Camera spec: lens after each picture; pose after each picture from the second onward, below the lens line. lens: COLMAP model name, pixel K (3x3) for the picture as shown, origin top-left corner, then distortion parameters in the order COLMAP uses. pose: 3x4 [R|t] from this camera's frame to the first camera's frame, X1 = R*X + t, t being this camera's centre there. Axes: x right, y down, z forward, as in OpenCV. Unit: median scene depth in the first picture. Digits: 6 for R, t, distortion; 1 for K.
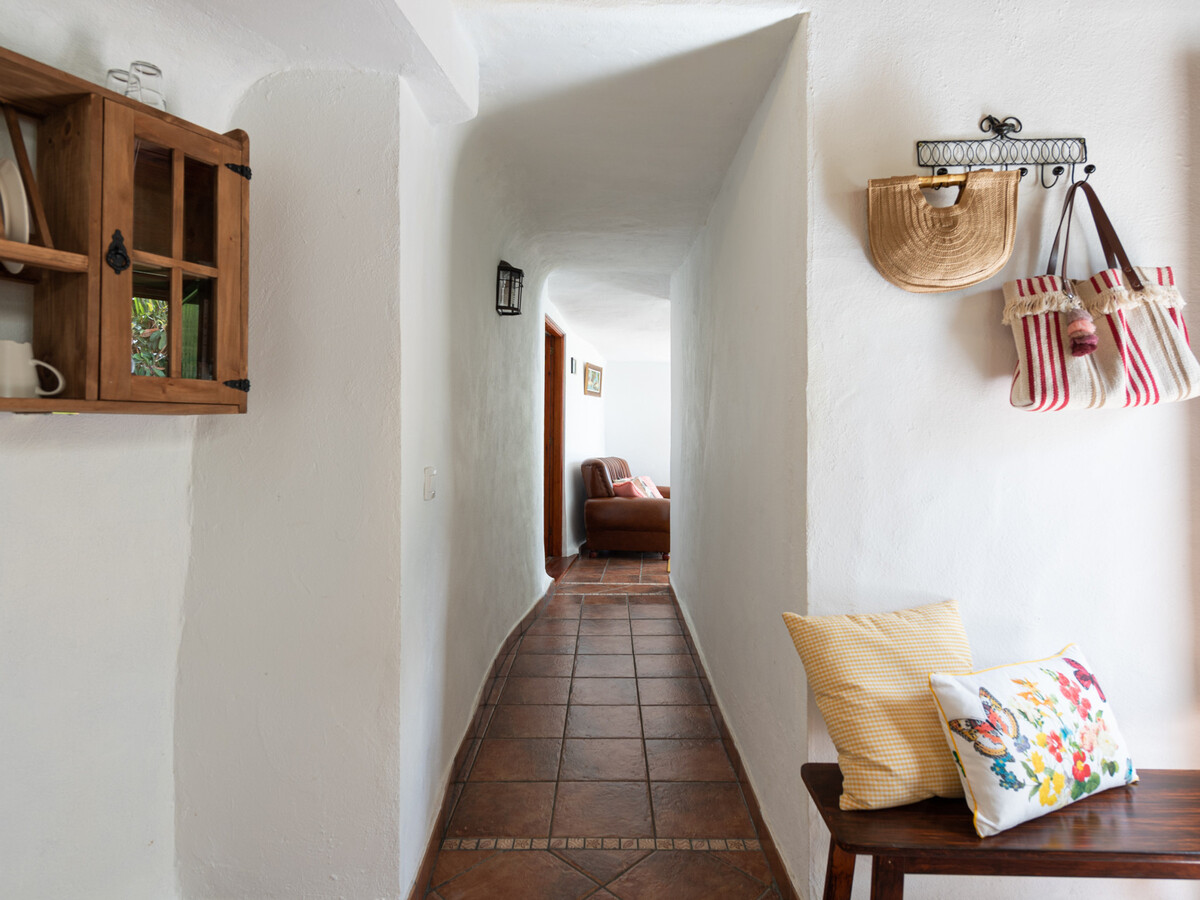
lens RADIAL K [[834.4, 0, 591.6], [0, 834.4, 441.3], [0, 0, 1]] dist [0.013535, -0.001978]
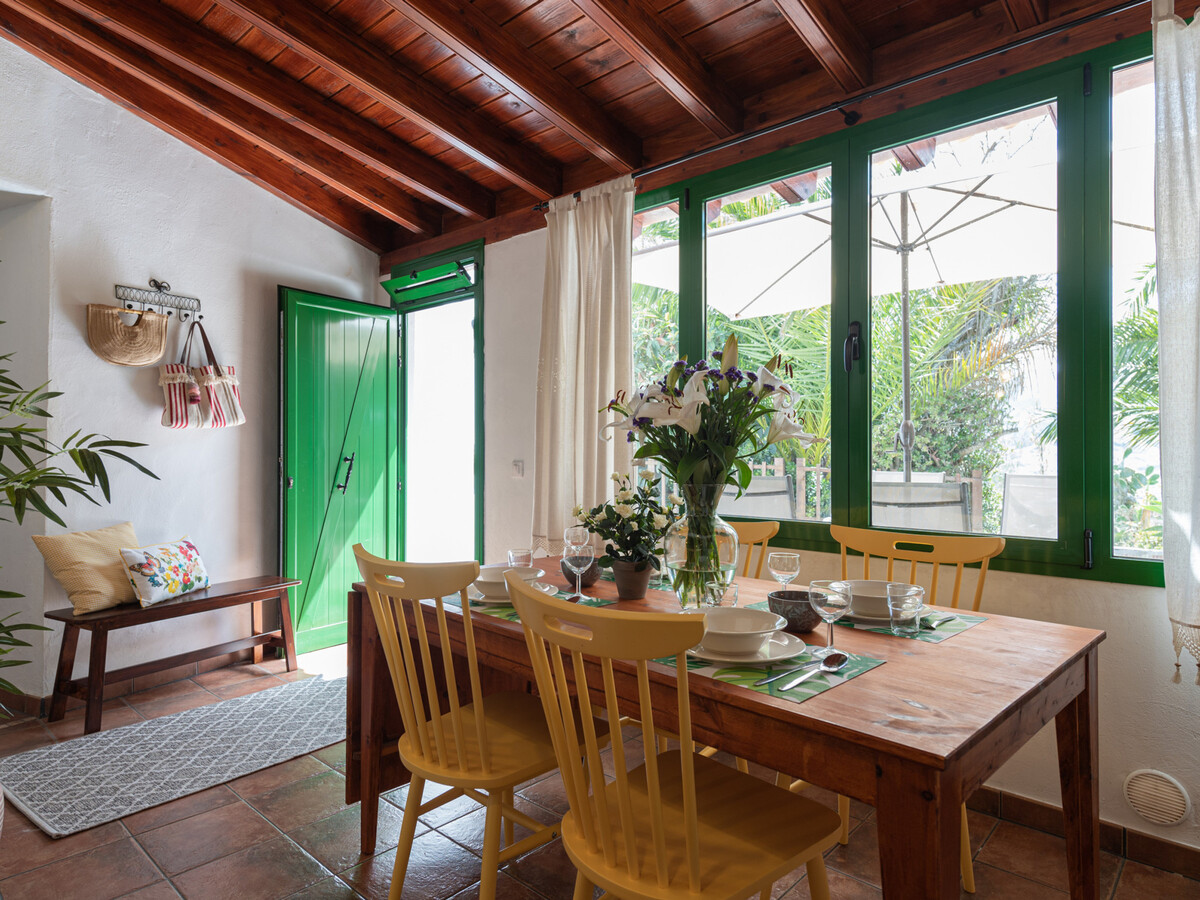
lens RADIAL K [[834.4, 0, 591.6], [0, 834.4, 441.3], [0, 0, 1]] dist [0.013535, -0.001978]
pose [[0.593352, 0.019310, 0.804711, -0.559307], [-0.021549, 0.999735, -0.008101, -0.008204], [-0.804654, -0.012534, 0.593611, -1.137181]]
